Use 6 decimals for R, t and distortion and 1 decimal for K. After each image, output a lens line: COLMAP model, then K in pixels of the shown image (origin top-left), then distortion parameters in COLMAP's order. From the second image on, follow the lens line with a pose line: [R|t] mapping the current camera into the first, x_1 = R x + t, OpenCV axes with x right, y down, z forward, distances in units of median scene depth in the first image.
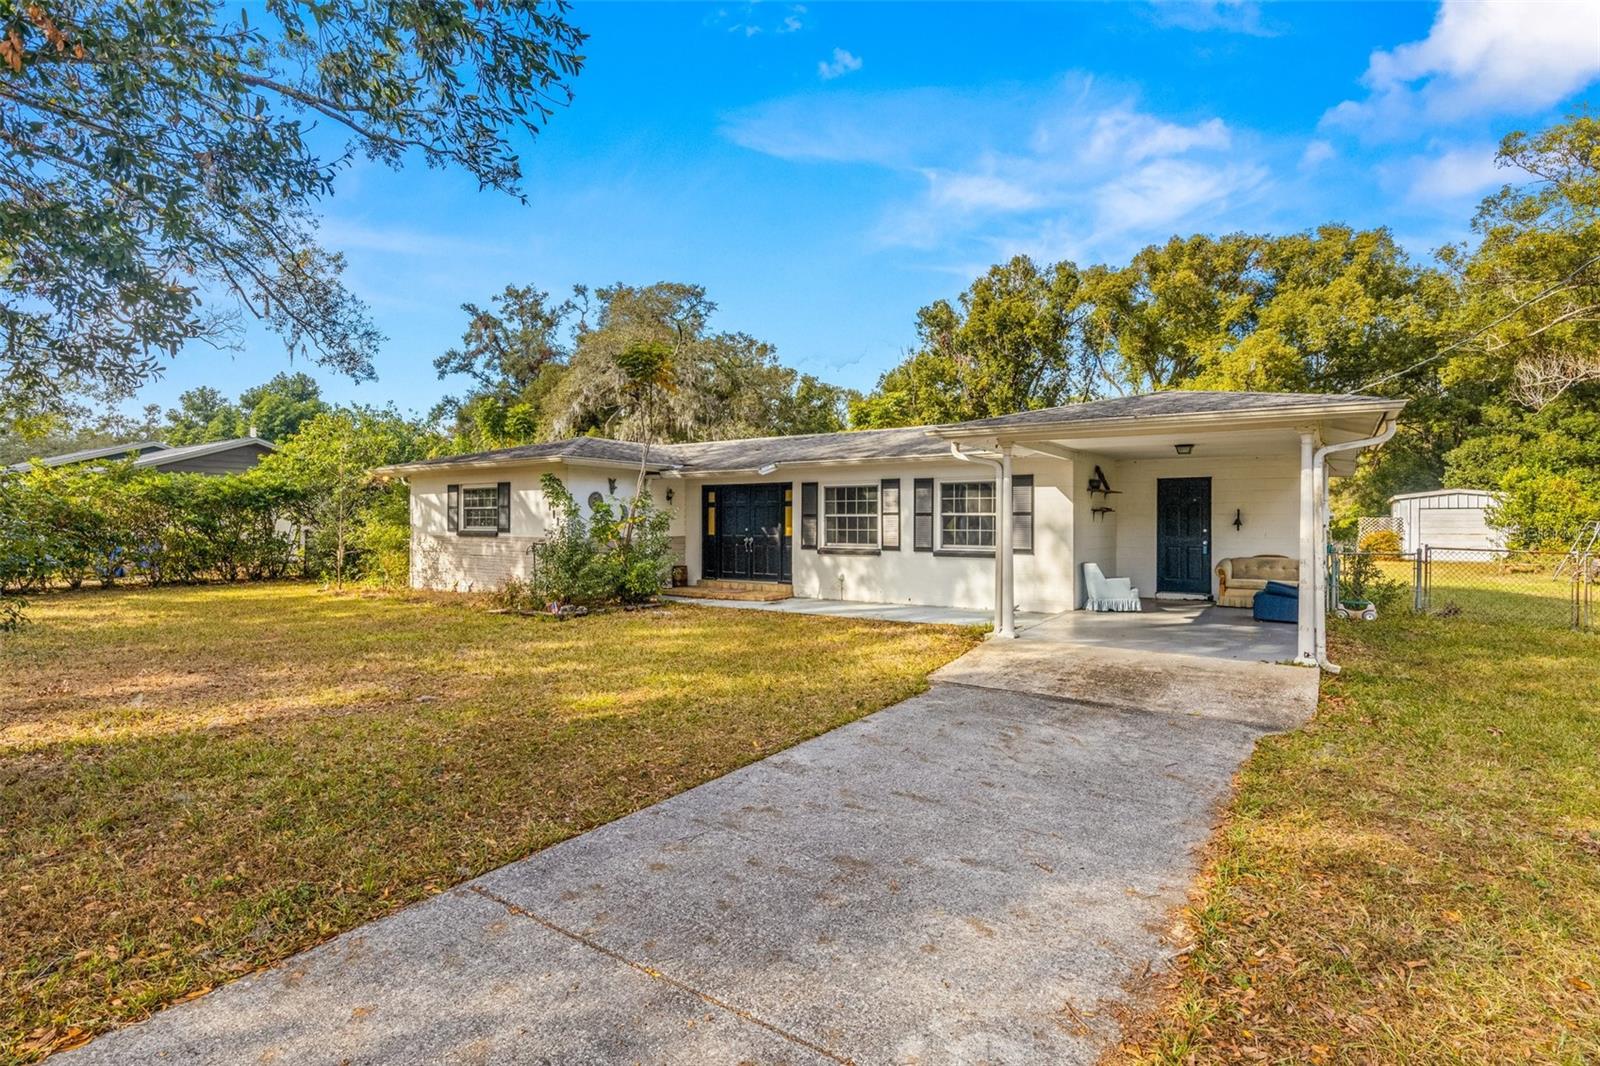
lens RADIAL K [[797.4, 0, 797.9], [0, 797.4, 522.6], [0, 0, 1]] dist [-0.004917, -0.000067]
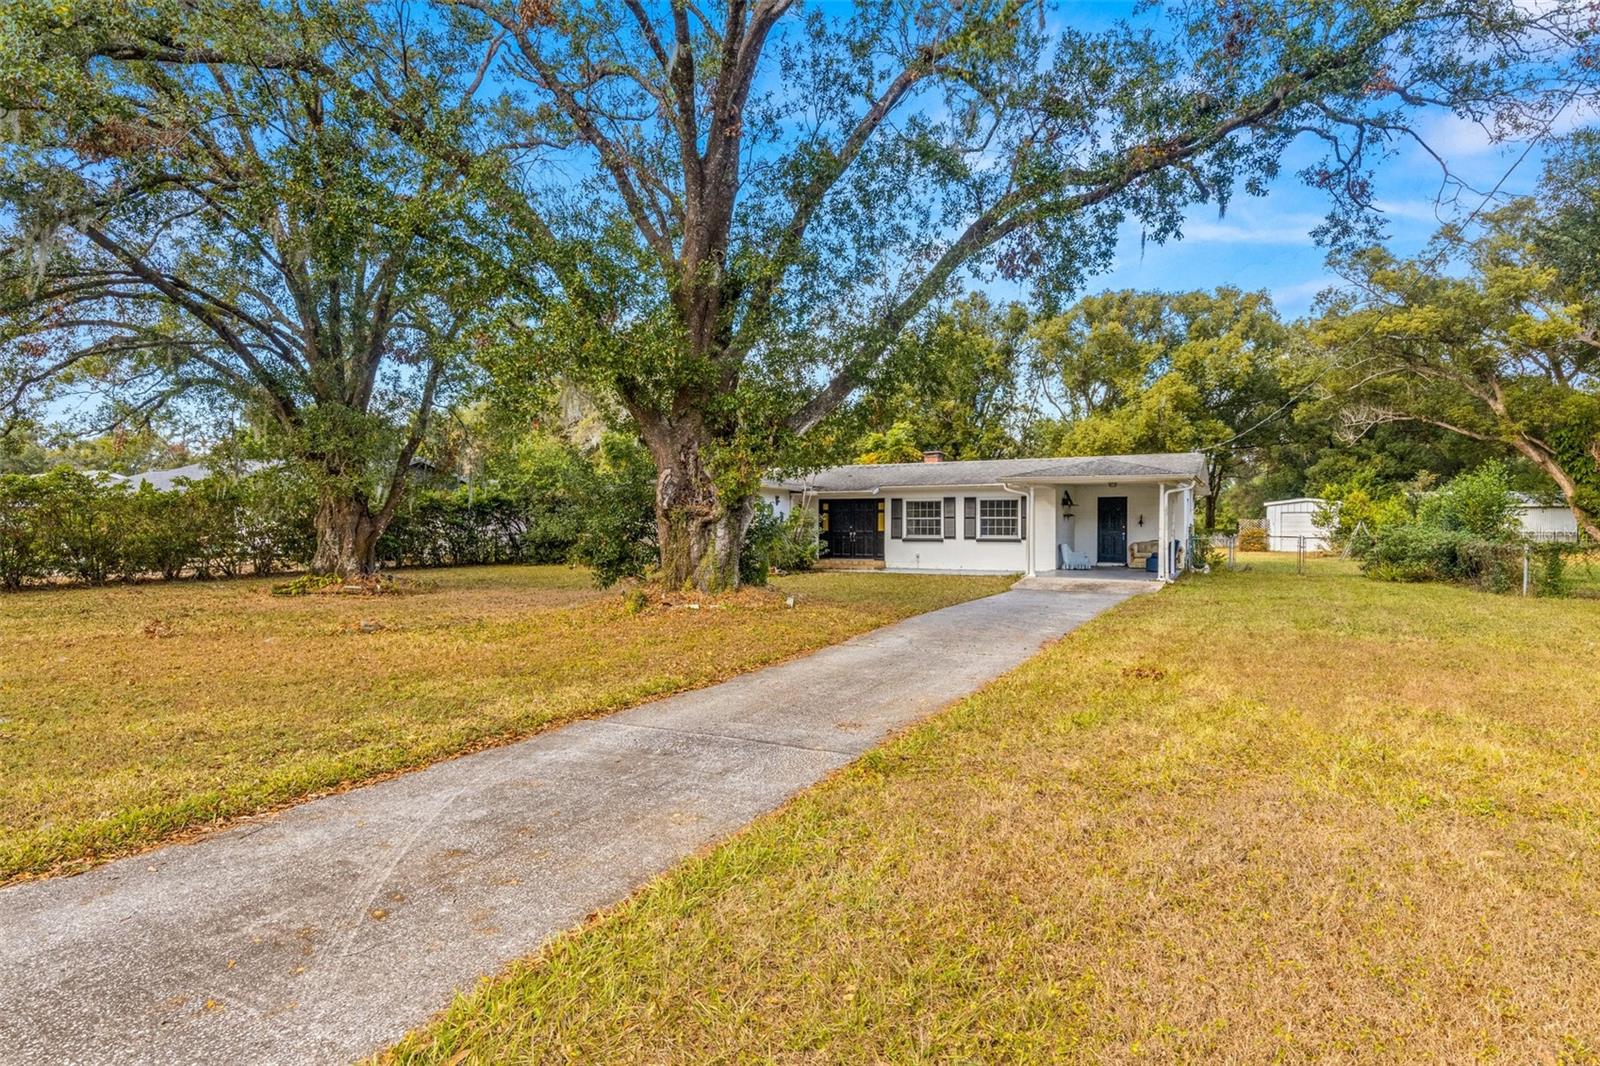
lens RADIAL K [[899.0, 0, 800.3], [0, 899.0, 535.6], [0, 0, 1]] dist [0.005500, 0.000250]
pose [[0.993098, -0.002499, 0.117261, -0.383383], [0.001086, 0.999926, 0.012109, 0.003721], [-0.117282, -0.011898, 0.993027, -0.790817]]
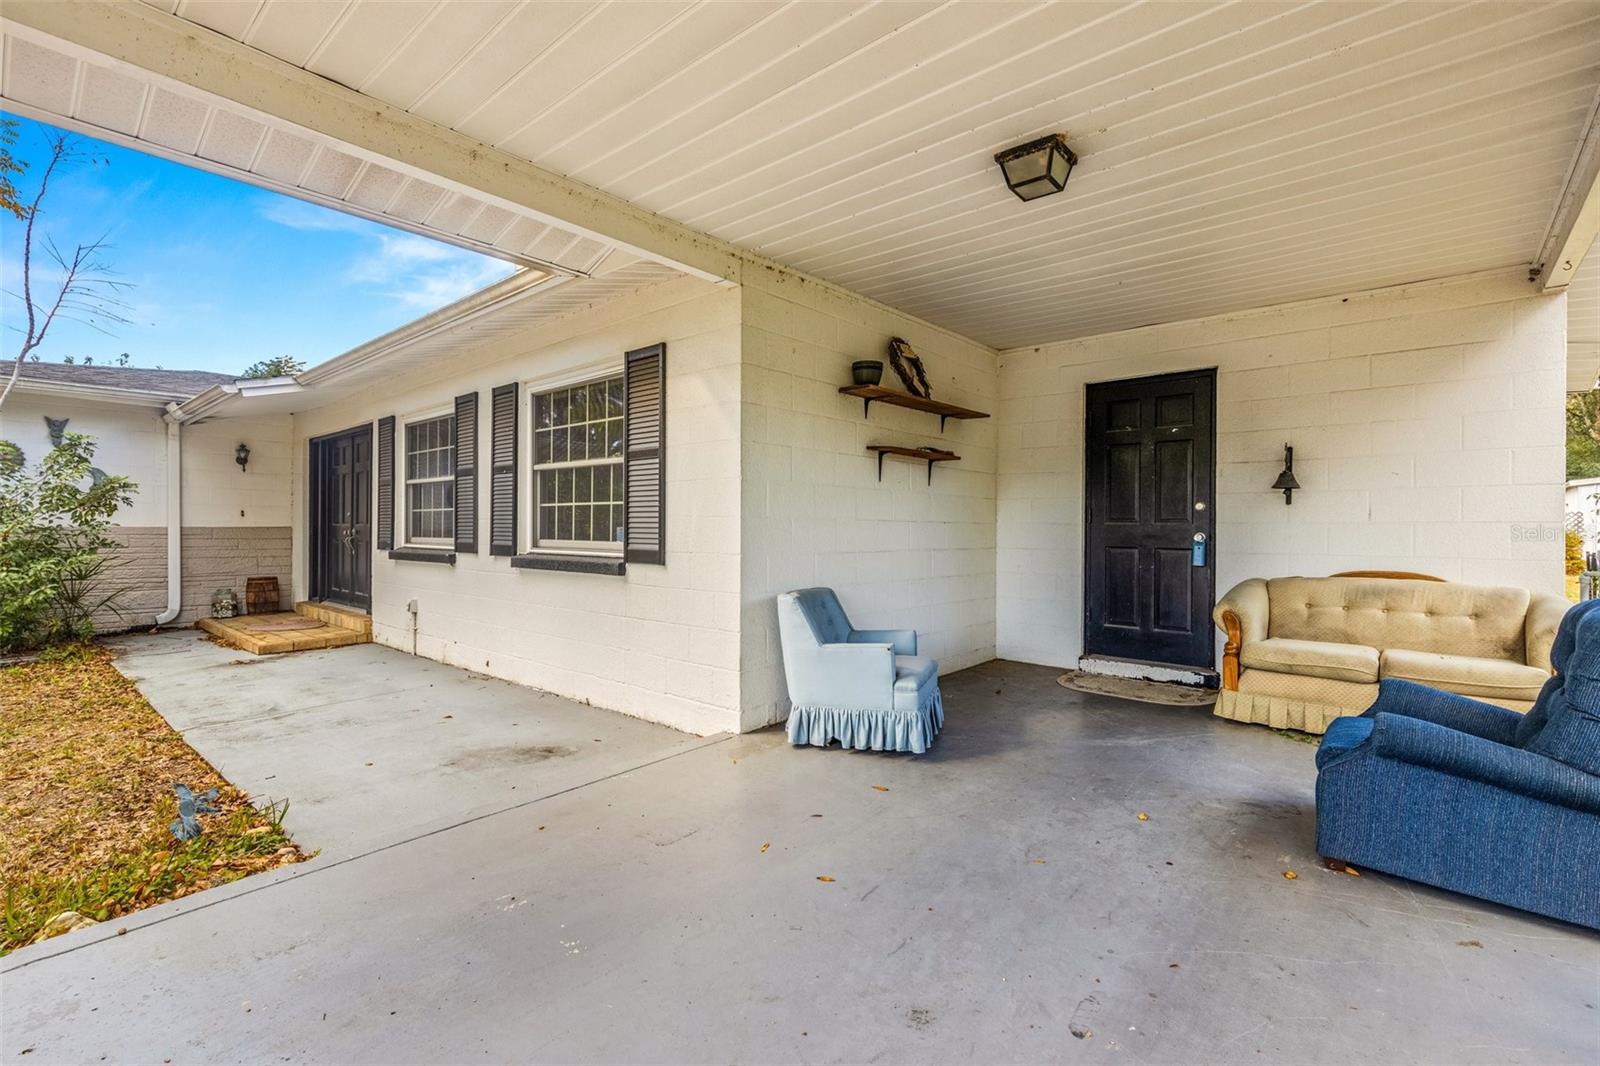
lens RADIAL K [[730.5, 0, 801.3], [0, 730.5, 530.2], [0, 0, 1]] dist [0.002299, 0.000002]
pose [[0.991575, 0.001560, -0.129522, 0.319178], [-0.001323, 0.999997, 0.001916, 0.018797], [0.129525, -0.001729, 0.991575, 0.543399]]
